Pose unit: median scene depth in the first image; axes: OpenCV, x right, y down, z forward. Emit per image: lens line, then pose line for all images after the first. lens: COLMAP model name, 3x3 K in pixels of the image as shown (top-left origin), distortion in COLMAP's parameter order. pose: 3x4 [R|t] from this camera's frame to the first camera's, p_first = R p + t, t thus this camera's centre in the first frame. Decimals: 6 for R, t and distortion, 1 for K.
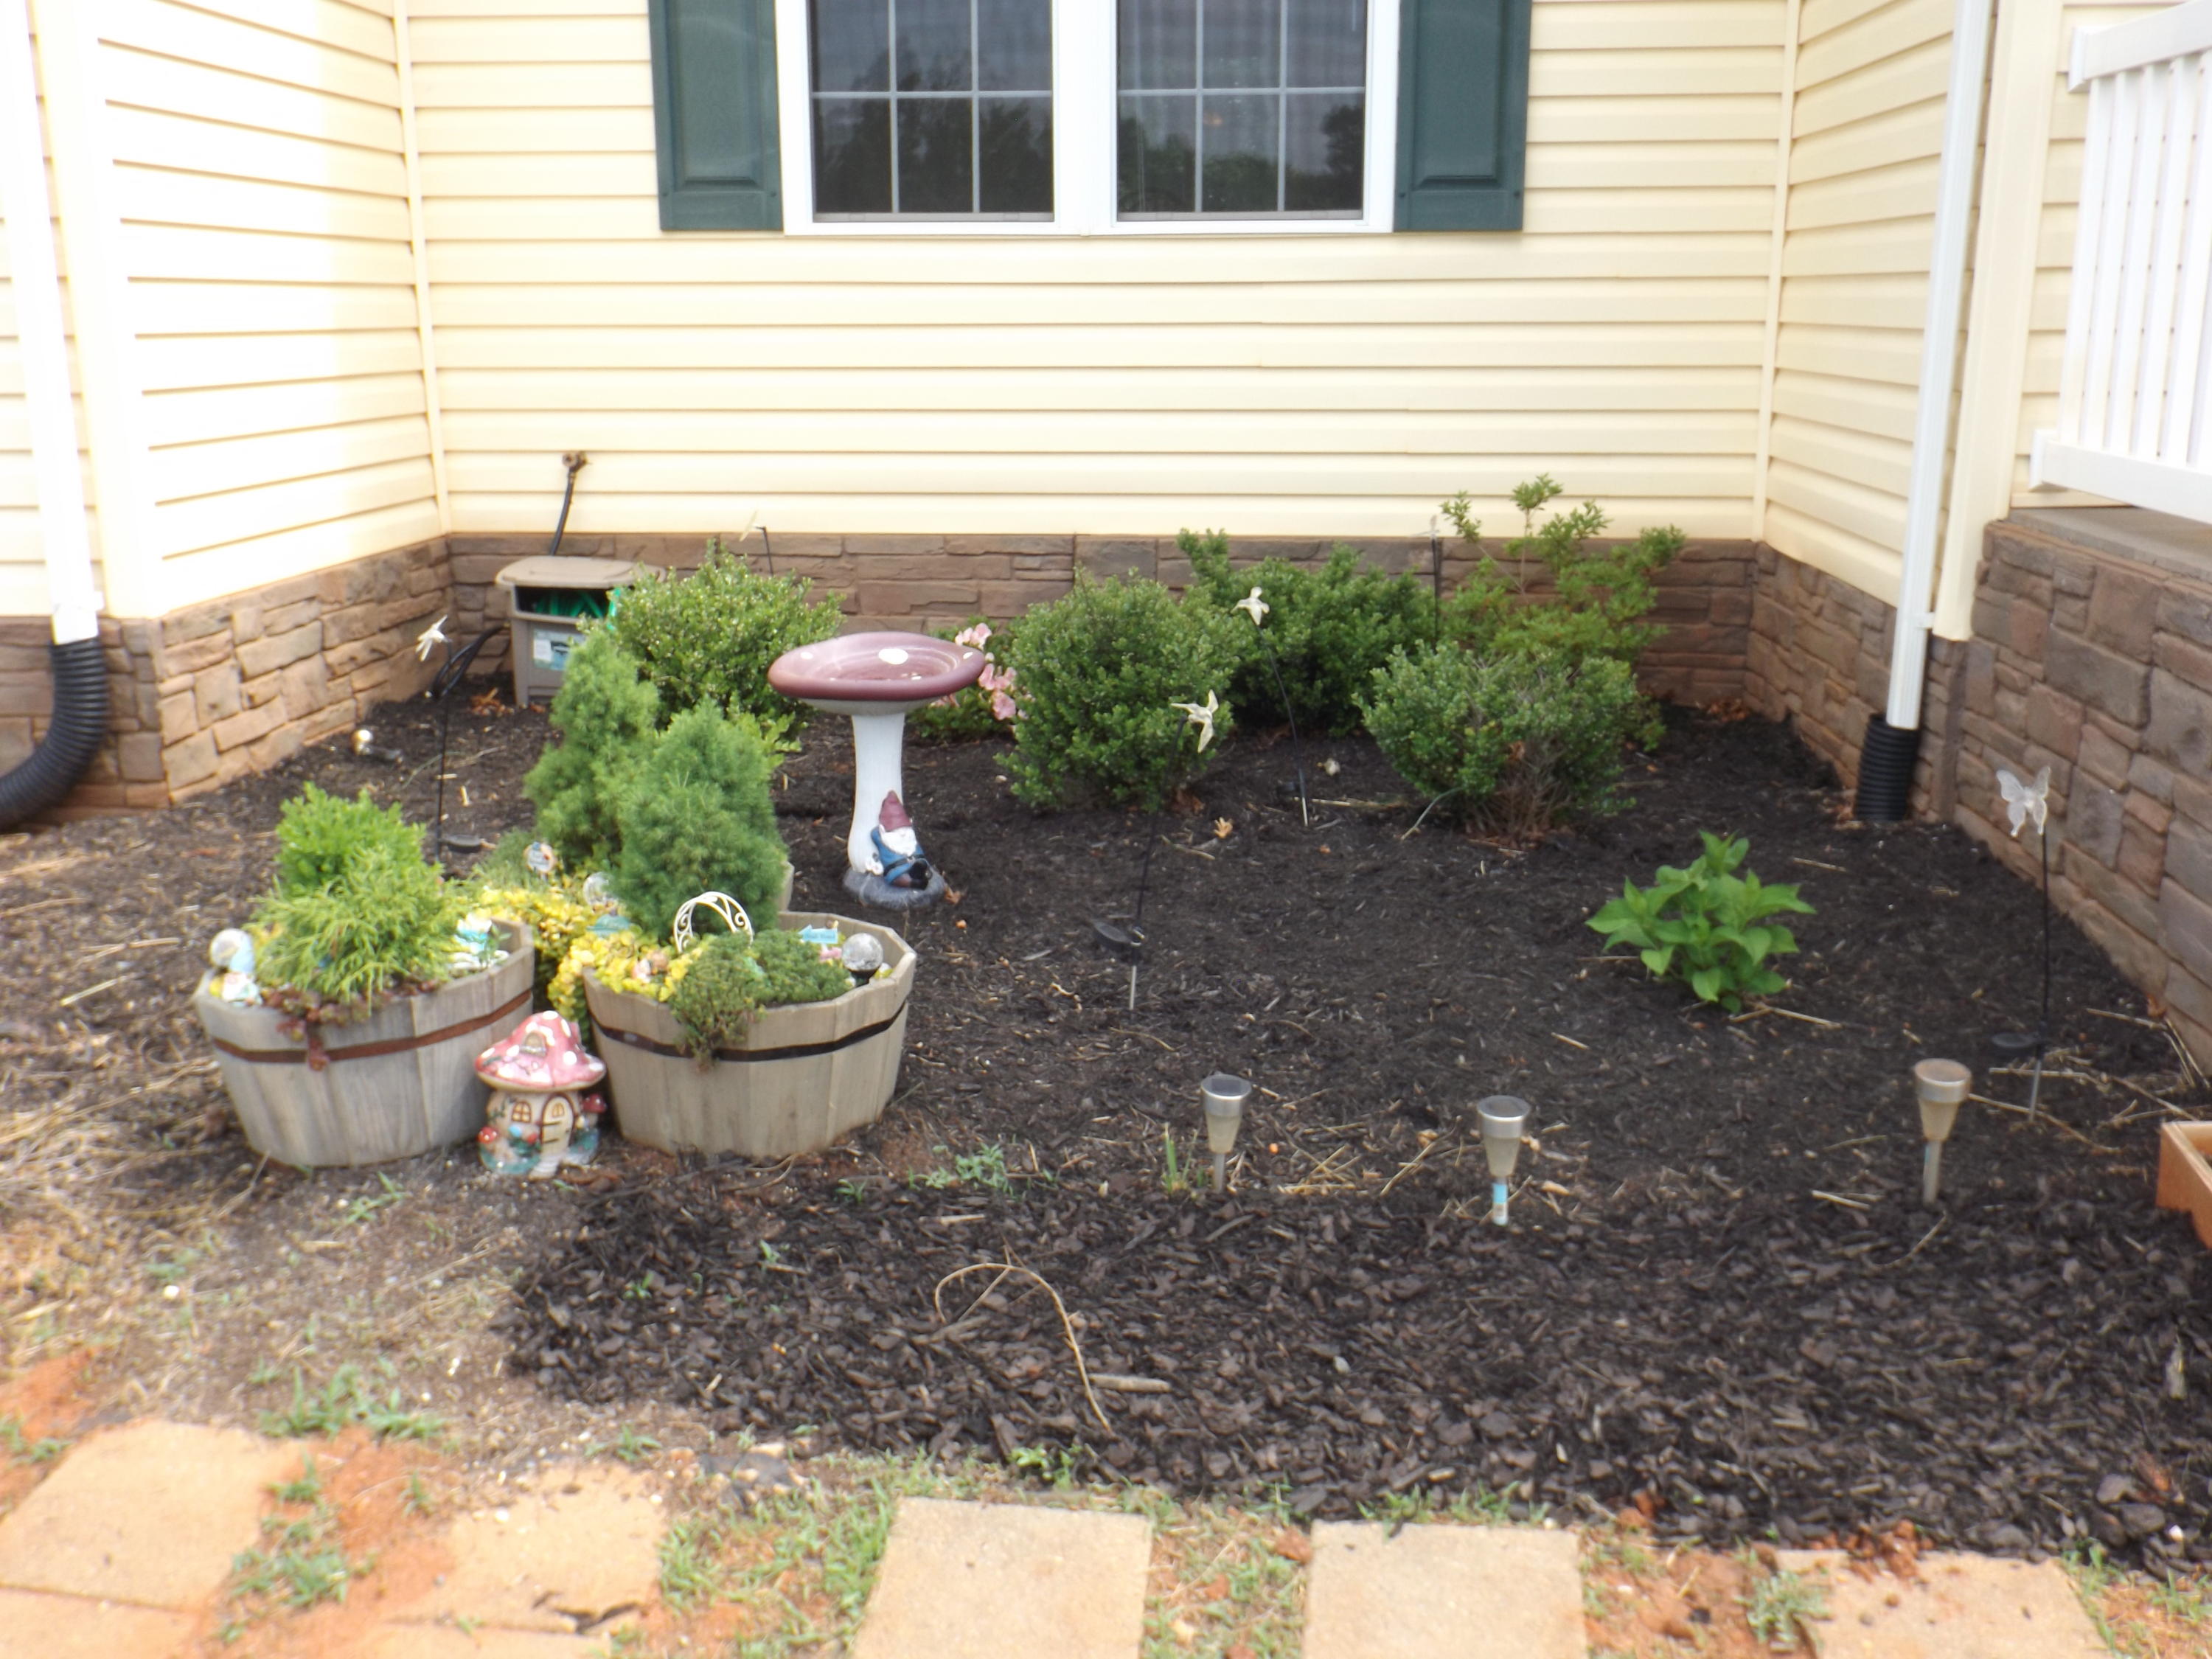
lens RADIAL K [[2140.1, 0, 1102.4], [0, 2140.1, 827.8], [0, 0, 1]] dist [-0.017324, 0.000000]
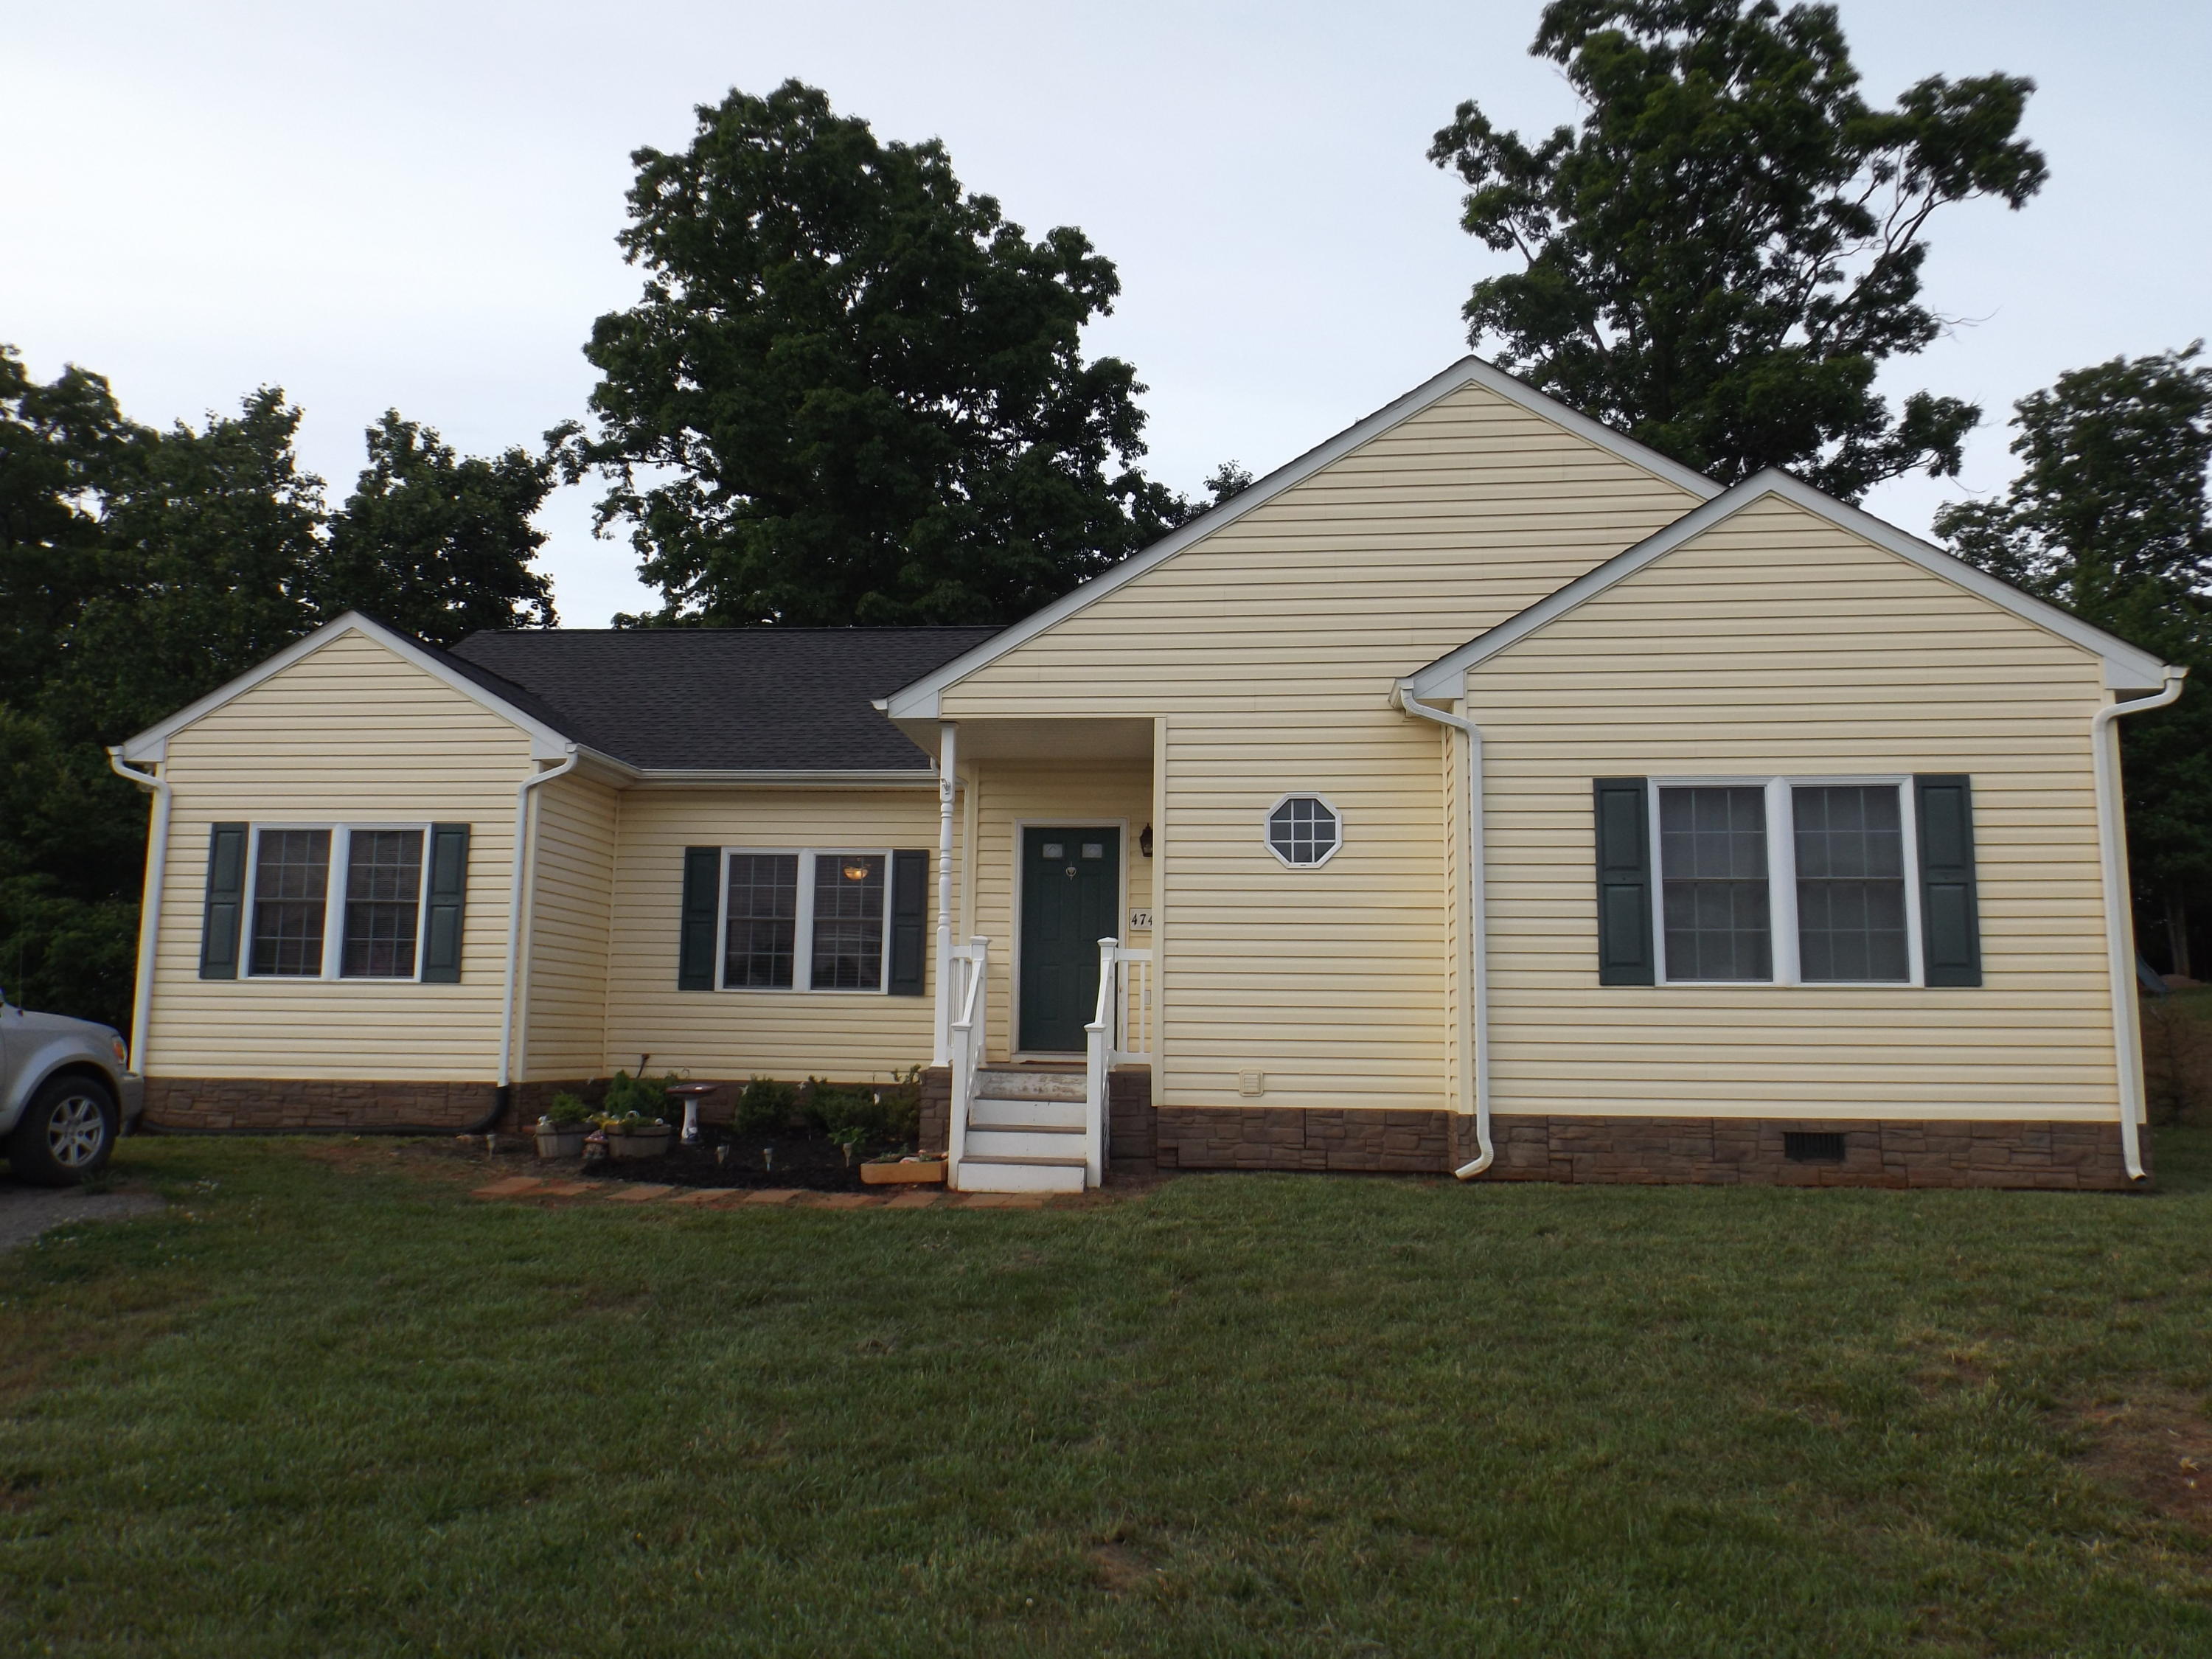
lens RADIAL K [[1609.4, 0, 1099.0], [0, 1609.4, 828.6], [0, 0, 1]] dist [0.007941, -0.010776]
pose [[0.999326, 0.017899, -0.032057, 0.557304], [-0.028388, 0.930385, -0.365482, 0.412549], [0.023284, 0.366146, 0.930266, -1.508713]]
